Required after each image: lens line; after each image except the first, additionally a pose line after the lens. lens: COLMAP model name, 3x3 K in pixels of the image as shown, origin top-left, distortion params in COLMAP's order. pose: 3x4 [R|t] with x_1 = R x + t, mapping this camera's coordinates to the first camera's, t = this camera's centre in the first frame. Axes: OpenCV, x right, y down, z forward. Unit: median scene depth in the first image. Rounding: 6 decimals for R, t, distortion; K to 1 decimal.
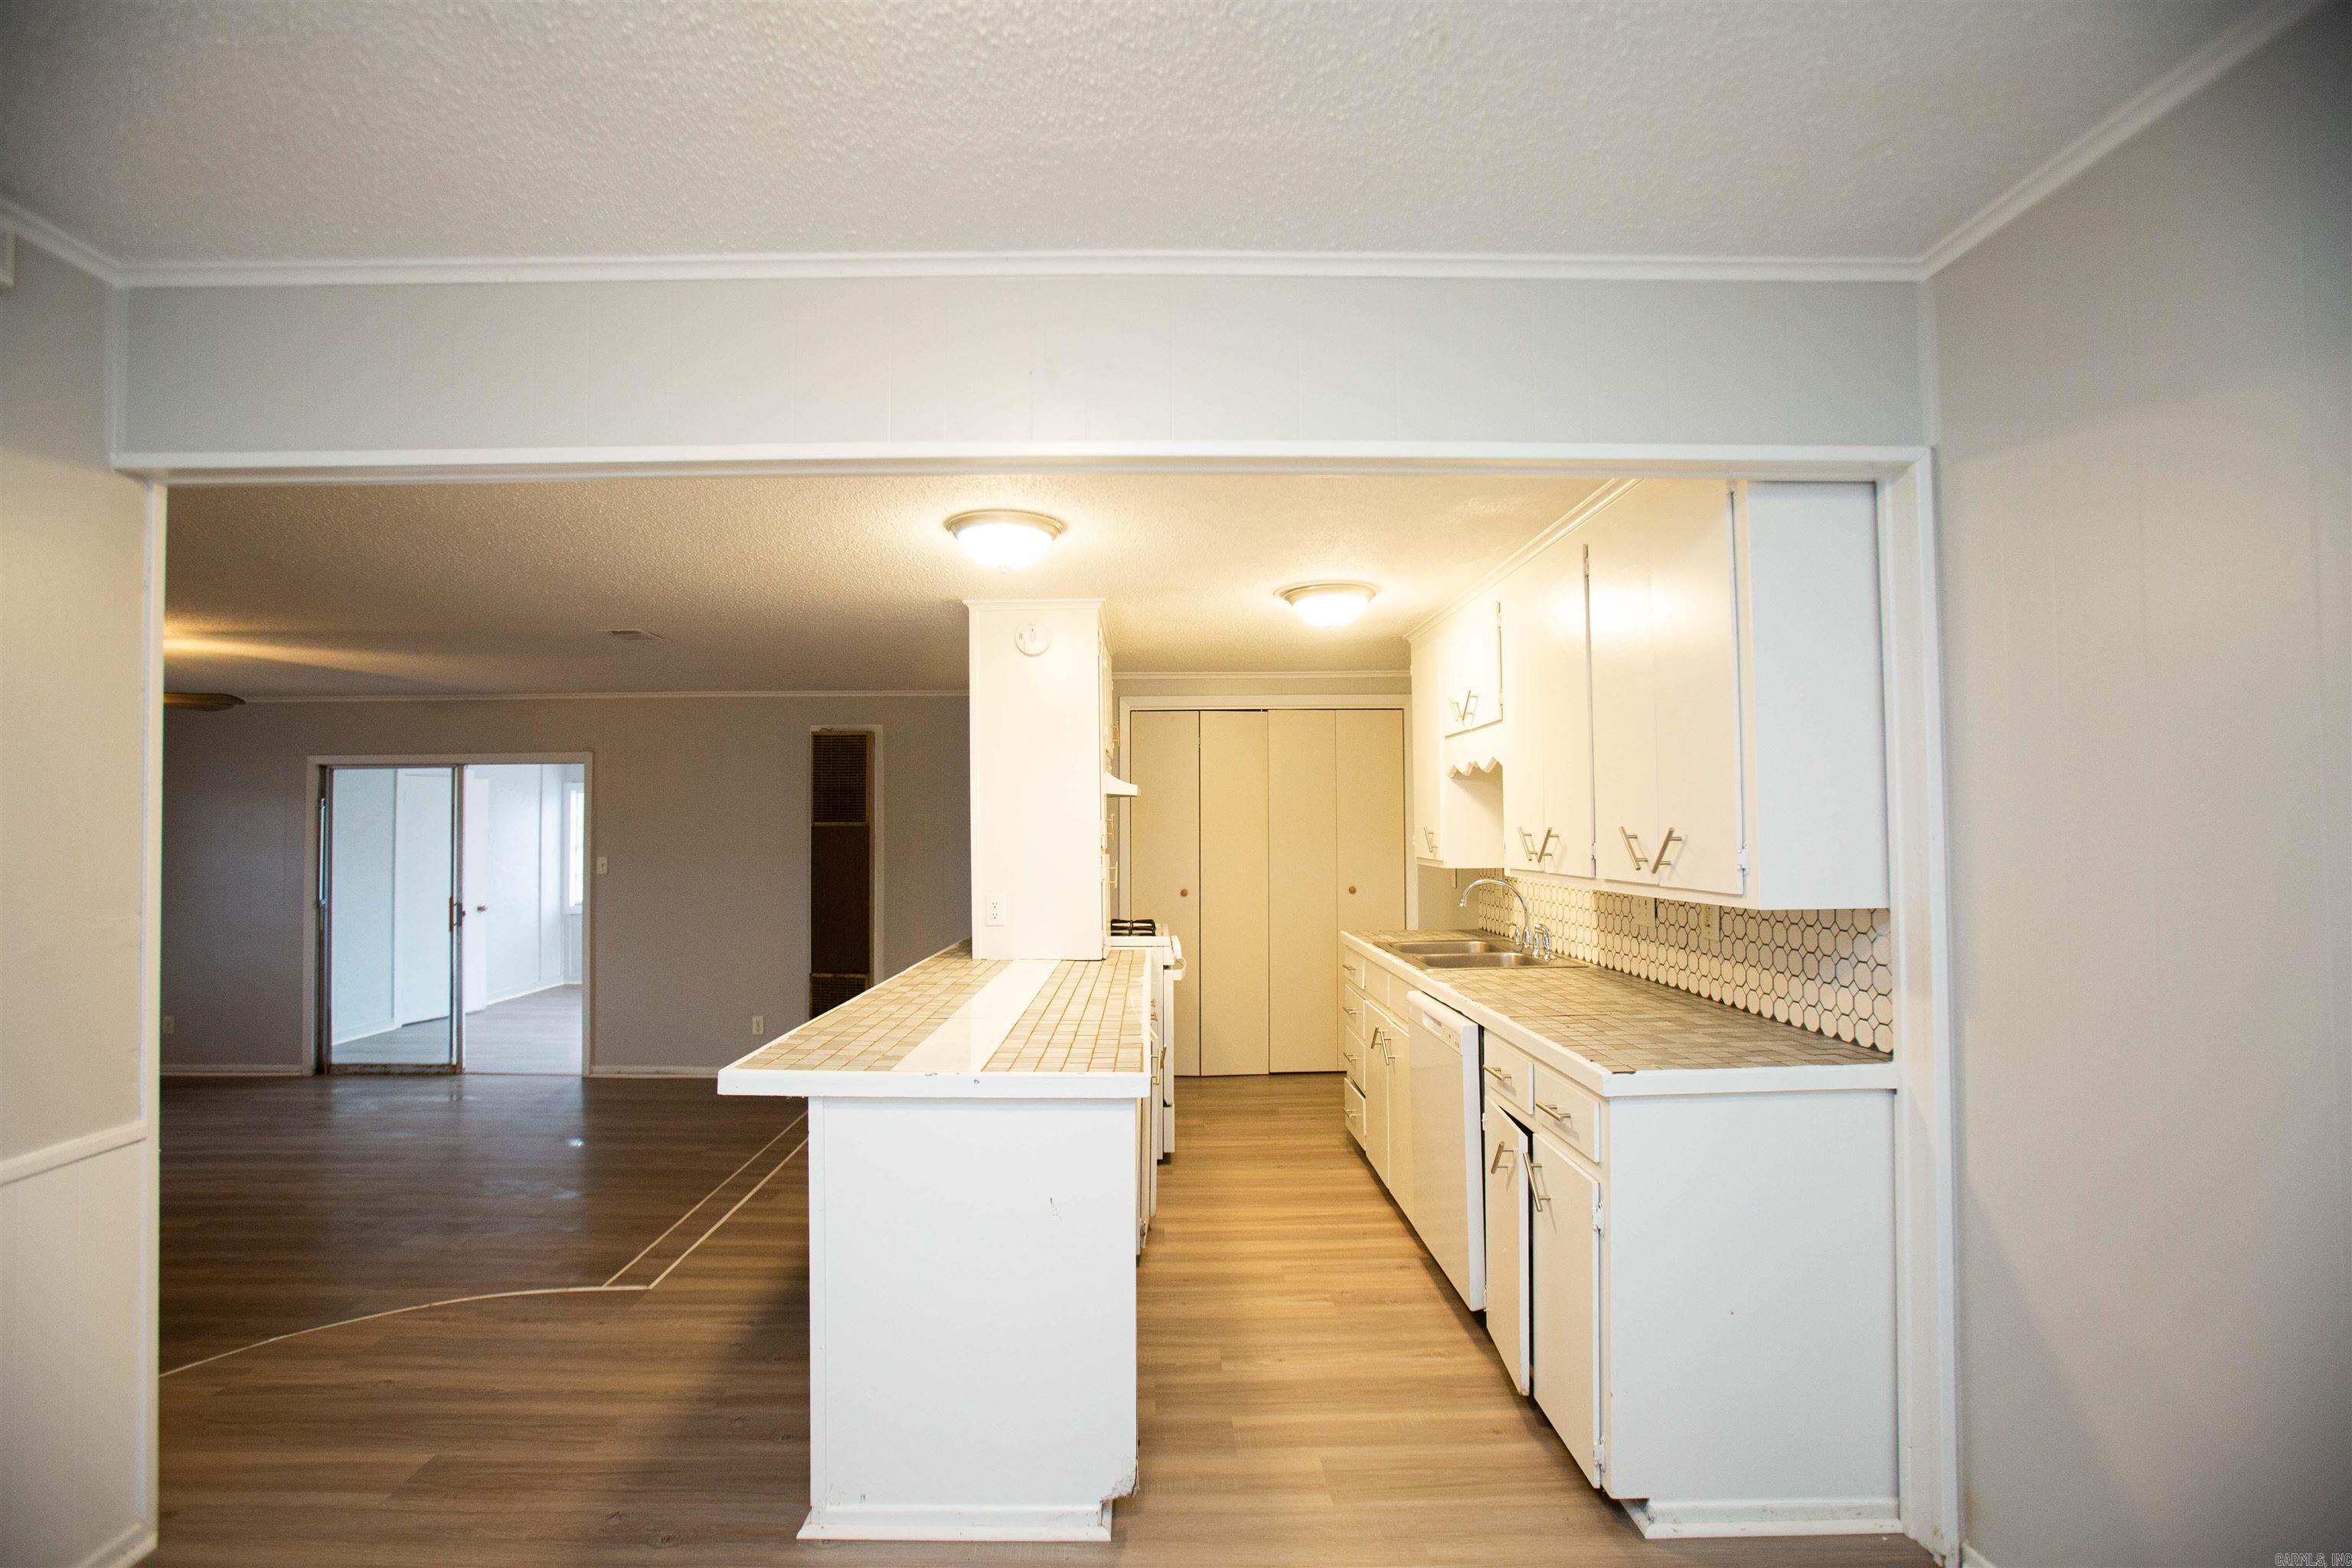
lens RADIAL K [[1085.6, 0, 1159.5], [0, 1085.6, 793.1], [0, 0, 1]] dist [-0.067156, 0.027382]
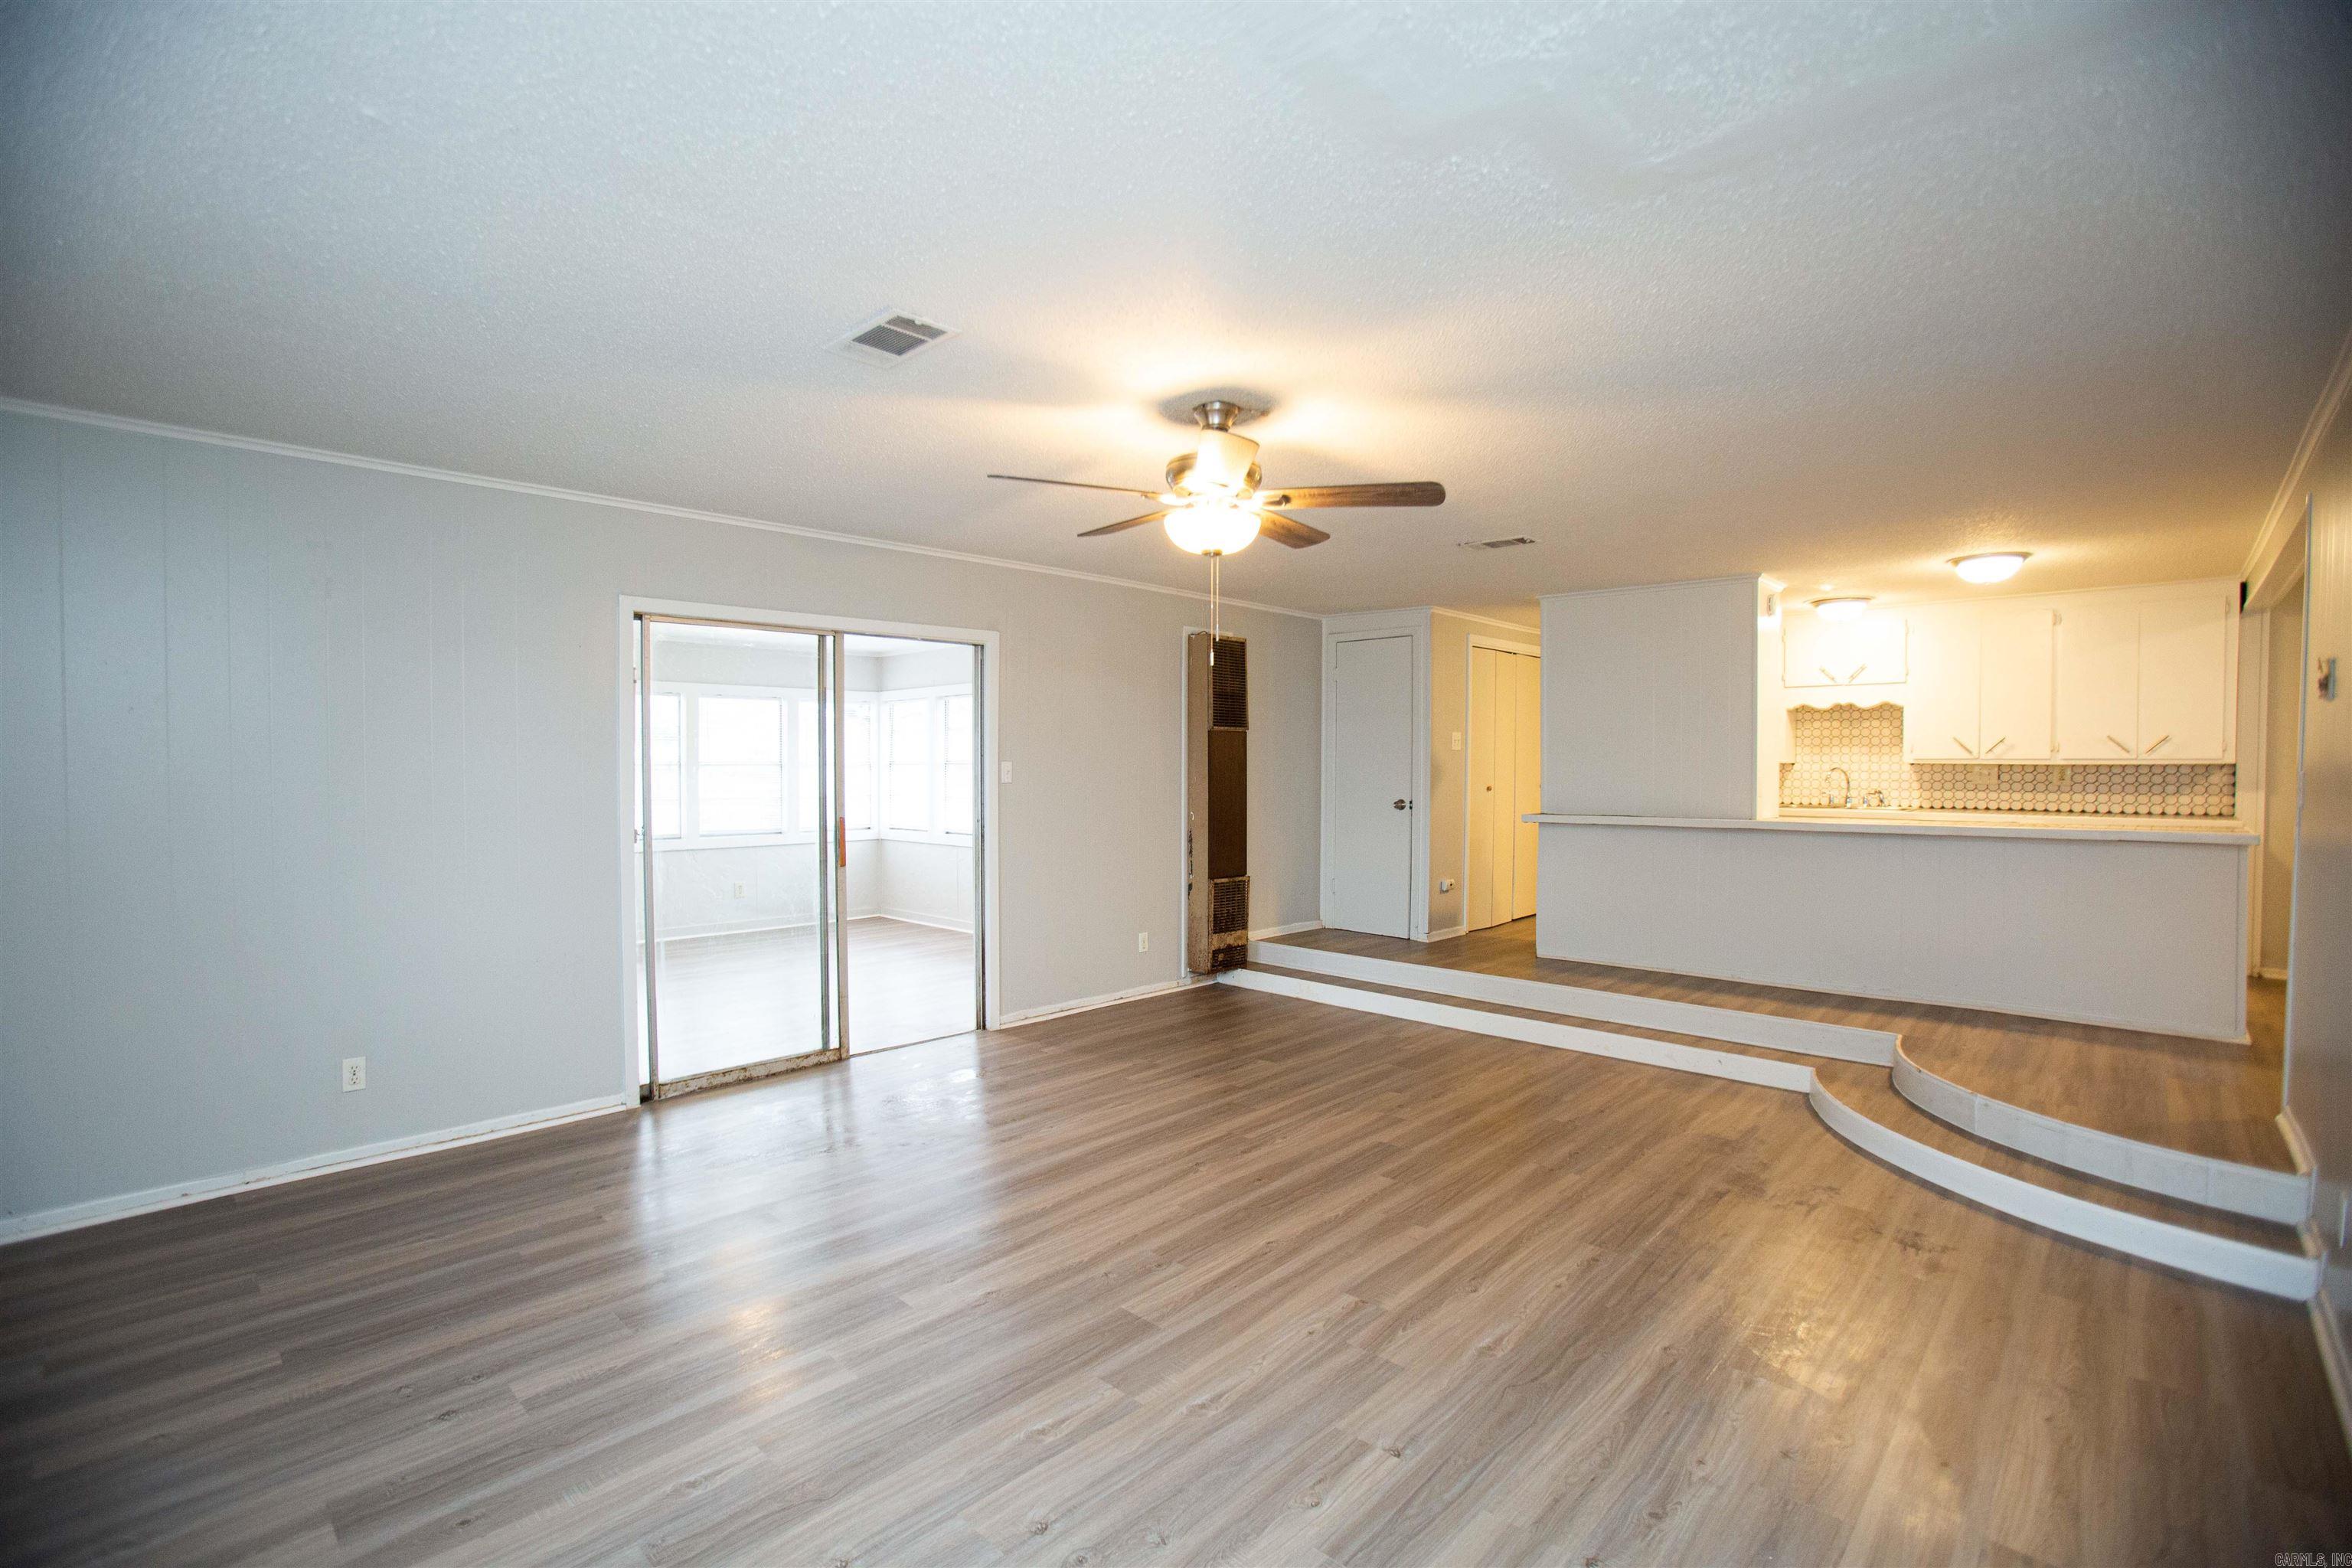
lens RADIAL K [[1085.6, 0, 1150.7], [0, 1085.6, 770.1], [0, 0, 1]] dist [-0.067156, 0.027382]
pose [[0.702947, 0.001249, 0.711241, -1.871606], [-0.027314, 0.999308, 0.025241, 0.074752], [-0.710717, -0.037170, 0.702495, 0.598458]]
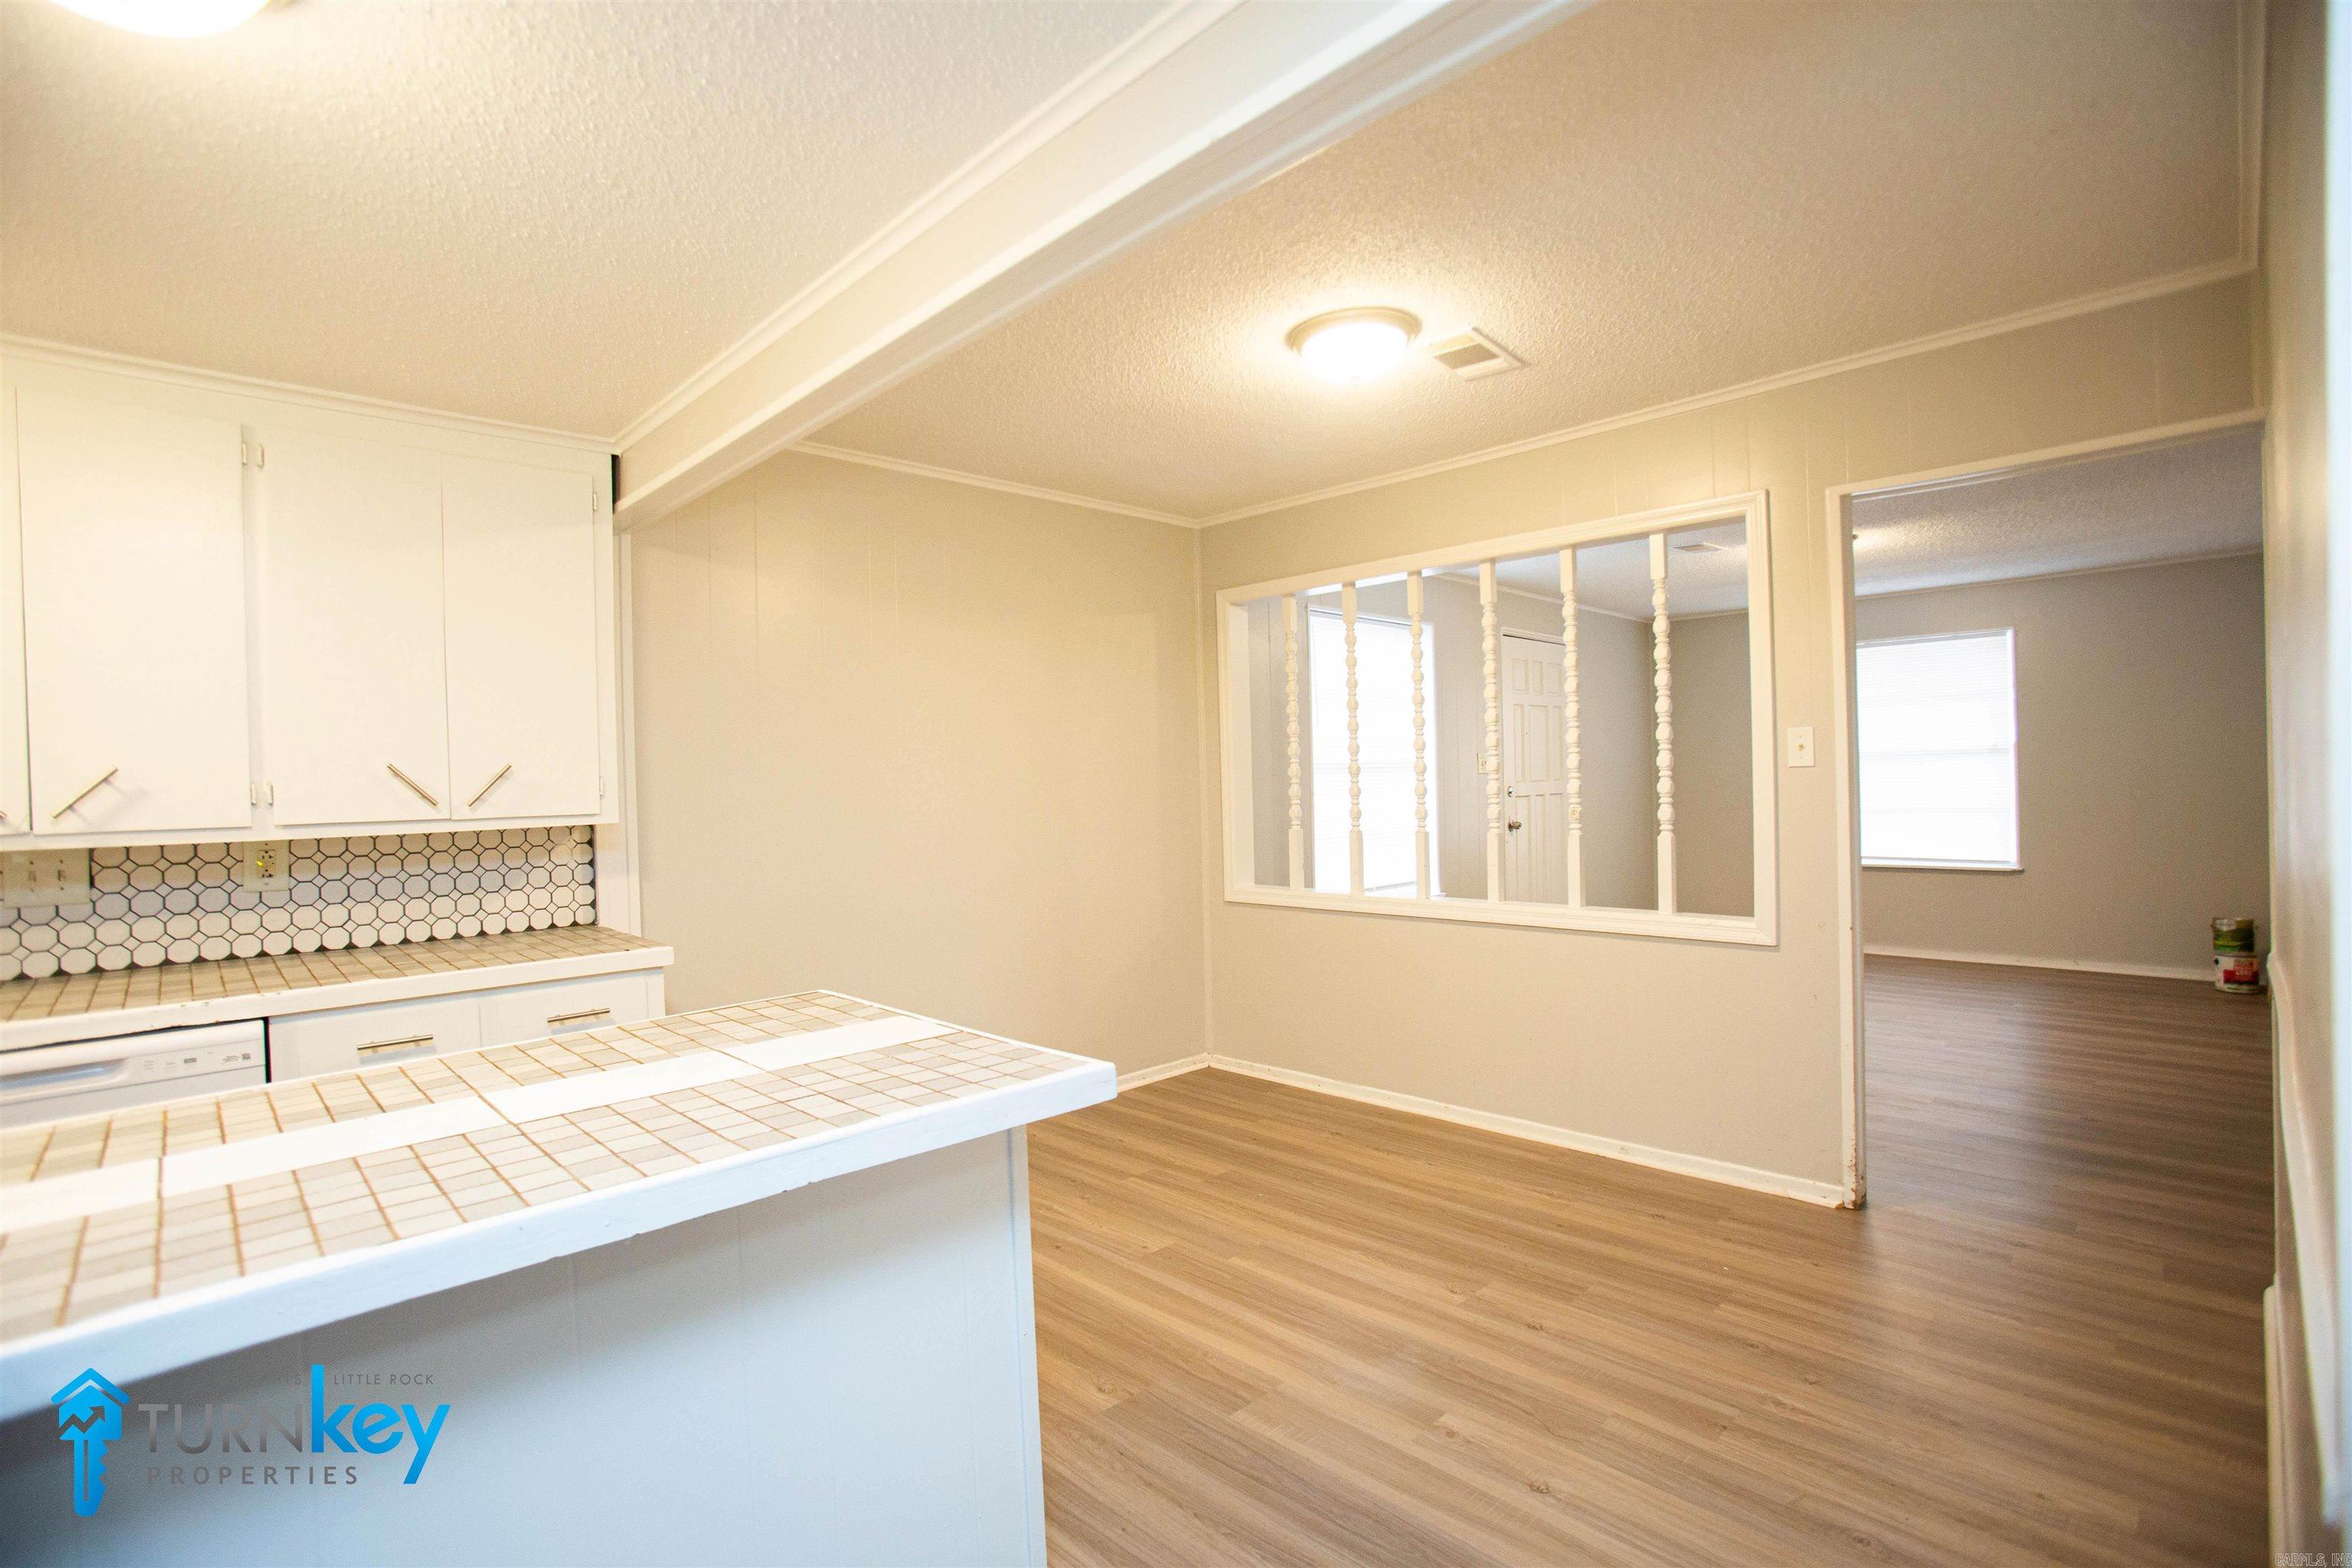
lens RADIAL K [[1085.6, 0, 1147.8], [0, 1085.6, 797.8], [0, 0, 1]] dist [-0.067156, 0.027382]
pose [[-0.670035, 0.011802, 0.742236, -0.504178], [0.005574, 0.999925, -0.010868, 0.052176], [-0.742309, -0.003145, -0.670051, 0.773834]]
